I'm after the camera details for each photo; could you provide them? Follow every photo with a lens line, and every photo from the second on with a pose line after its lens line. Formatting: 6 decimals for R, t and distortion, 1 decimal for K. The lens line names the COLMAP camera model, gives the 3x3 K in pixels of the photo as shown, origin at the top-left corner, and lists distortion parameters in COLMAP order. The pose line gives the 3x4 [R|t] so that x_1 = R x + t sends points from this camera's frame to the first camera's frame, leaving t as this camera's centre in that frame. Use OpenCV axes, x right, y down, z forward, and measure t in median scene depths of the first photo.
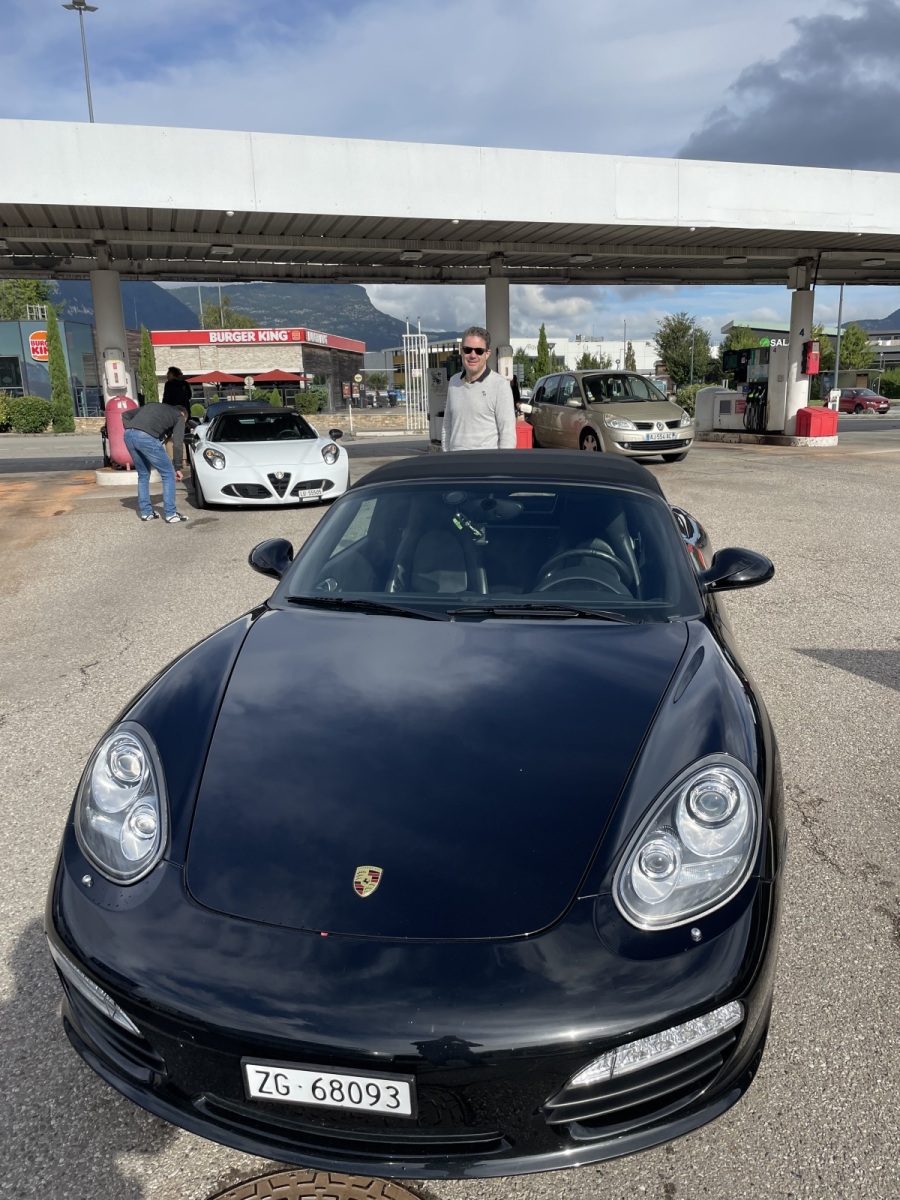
lens RADIAL K [[839.4, 0, 452.3], [0, 839.4, 587.6], [0, 0, 1]] dist [0.078659, -0.096384]
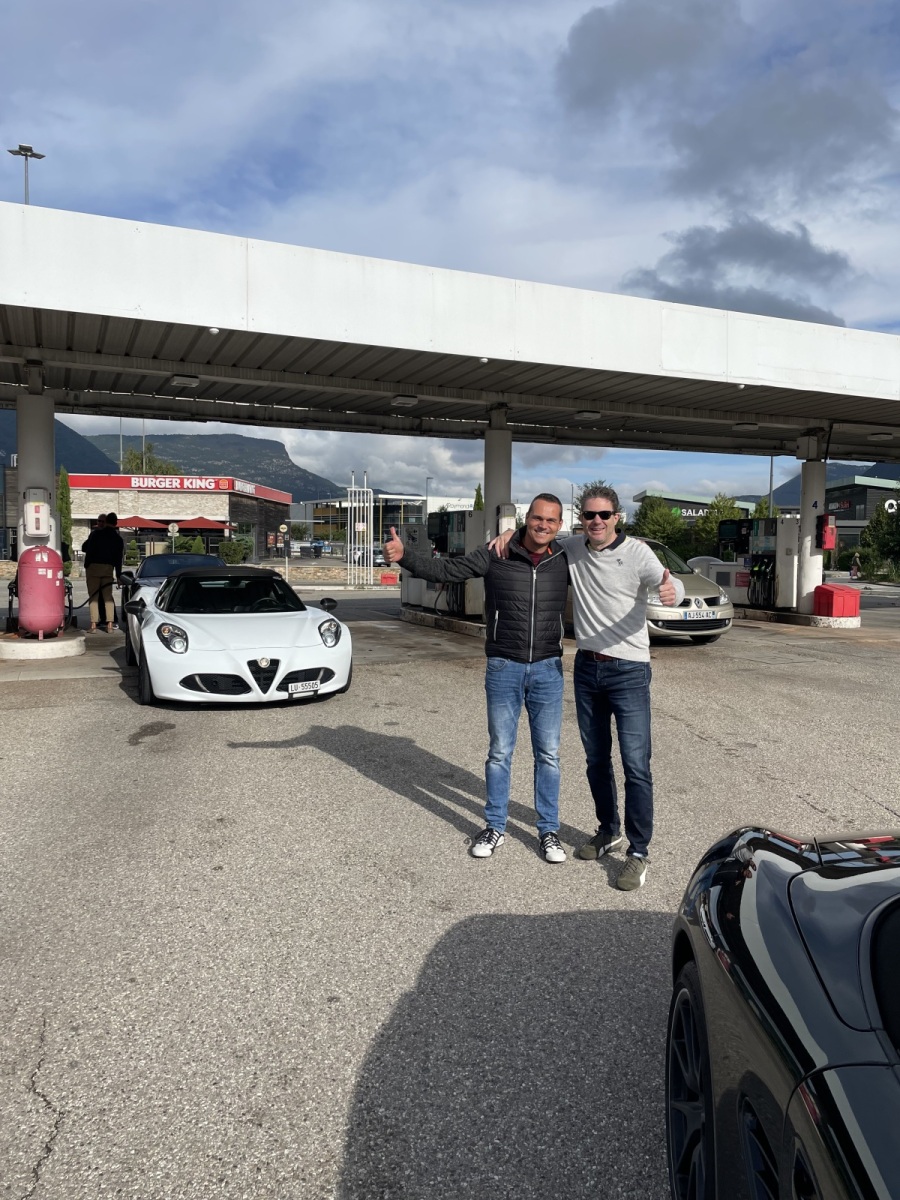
lens RADIAL K [[839.4, 0, 452.3], [0, 839.4, 587.6], [0, 0, 1]] dist [0.078659, -0.096384]
pose [[0.994295, 0.032144, 0.101704, -0.071982], [-0.013595, 0.983925, -0.178065, -0.042009], [-0.105793, 0.175666, 0.978749, 0.155650]]
